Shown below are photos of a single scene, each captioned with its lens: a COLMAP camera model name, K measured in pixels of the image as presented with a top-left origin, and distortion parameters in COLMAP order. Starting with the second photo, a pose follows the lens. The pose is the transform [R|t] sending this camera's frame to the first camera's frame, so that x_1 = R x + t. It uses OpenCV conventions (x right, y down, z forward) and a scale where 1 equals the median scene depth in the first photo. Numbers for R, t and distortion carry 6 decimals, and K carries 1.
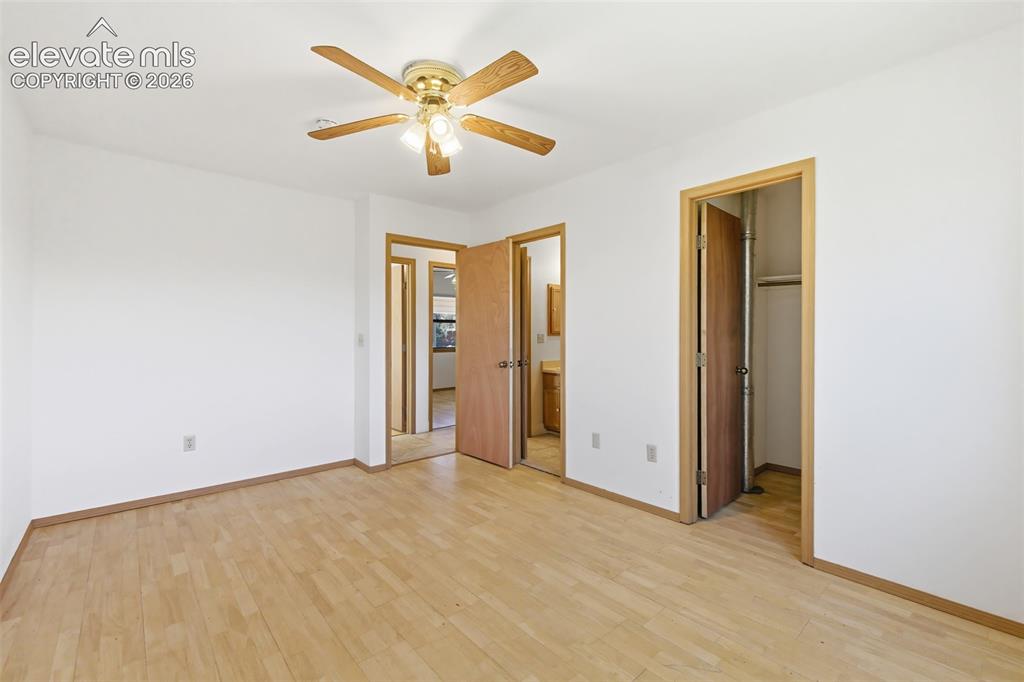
lens RADIAL K [[447.0, 0, 513.4], [0, 447.0, 337.0], [0, 0, 1]] dist [0.002434, -0.000199]
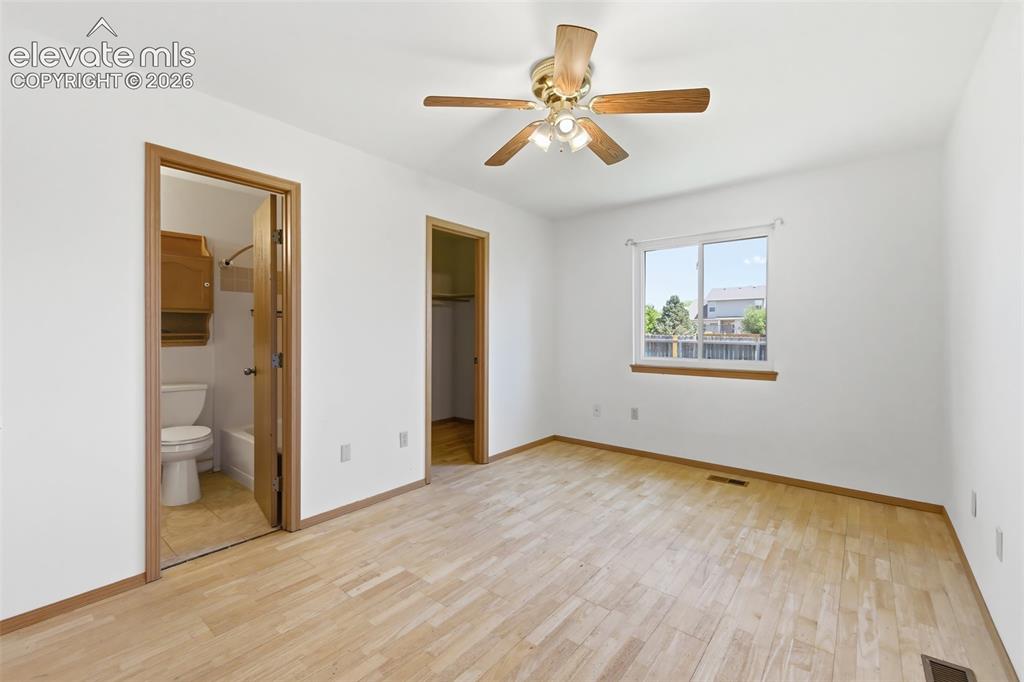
lens RADIAL K [[447.0, 0, 513.4], [0, 447.0, 337.0], [0, 0, 1]] dist [0.002434, -0.000199]
pose [[-0.189516, -0.010535, 0.981821, -0.973769], [0.006691, 0.999905, 0.012020, -0.005749], [-0.981855, 0.008848, -0.189428, 1.106342]]
